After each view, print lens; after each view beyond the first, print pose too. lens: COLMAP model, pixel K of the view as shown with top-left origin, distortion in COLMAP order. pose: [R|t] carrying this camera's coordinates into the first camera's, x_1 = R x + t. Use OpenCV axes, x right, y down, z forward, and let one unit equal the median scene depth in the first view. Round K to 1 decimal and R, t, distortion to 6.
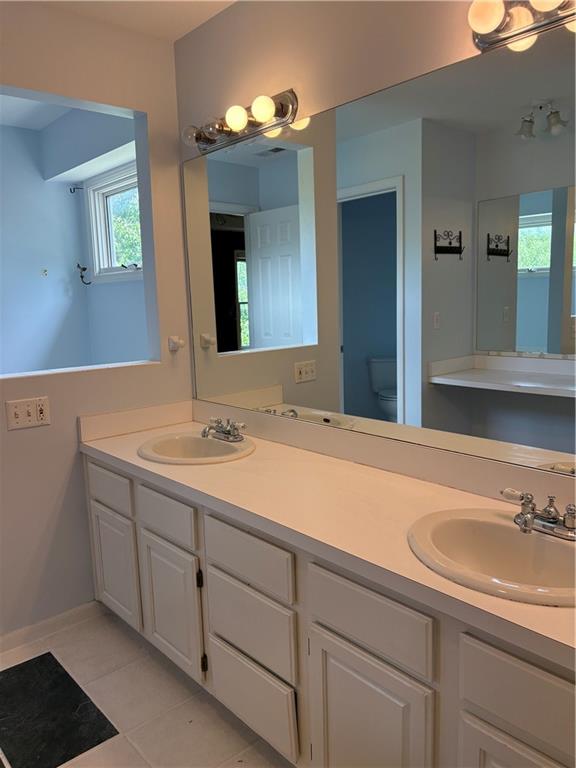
lens RADIAL K [[581.9, 0, 282.4], [0, 581.9, 387.2], [0, 0, 1]] dist [0.043506, -0.057319]
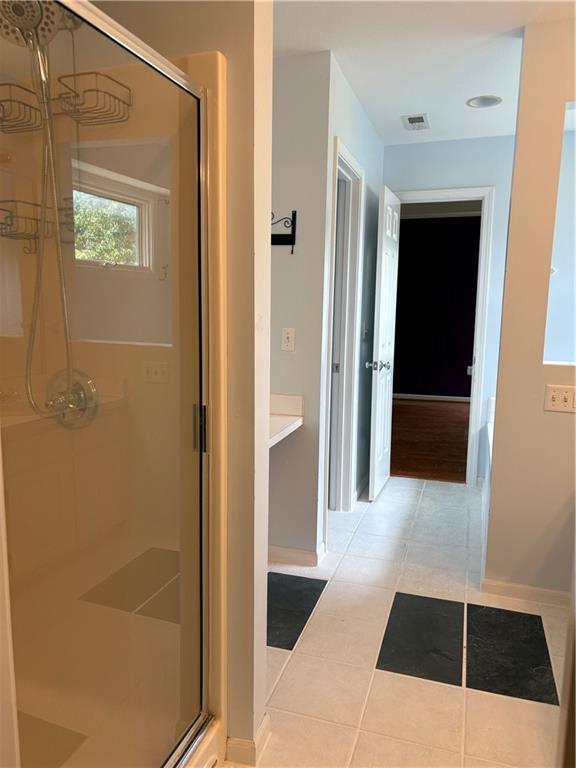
lens RADIAL K [[583.7, 0, 284.7], [0, 583.7, 385.5], [0, 0, 1]] dist [0.054000, -0.050621]
pose [[0.509729, 0.162132, -0.844920, 0.219594], [-0.162862, 0.982510, 0.090281, 0.005263], [0.844779, 0.091586, 0.527219, -0.026315]]
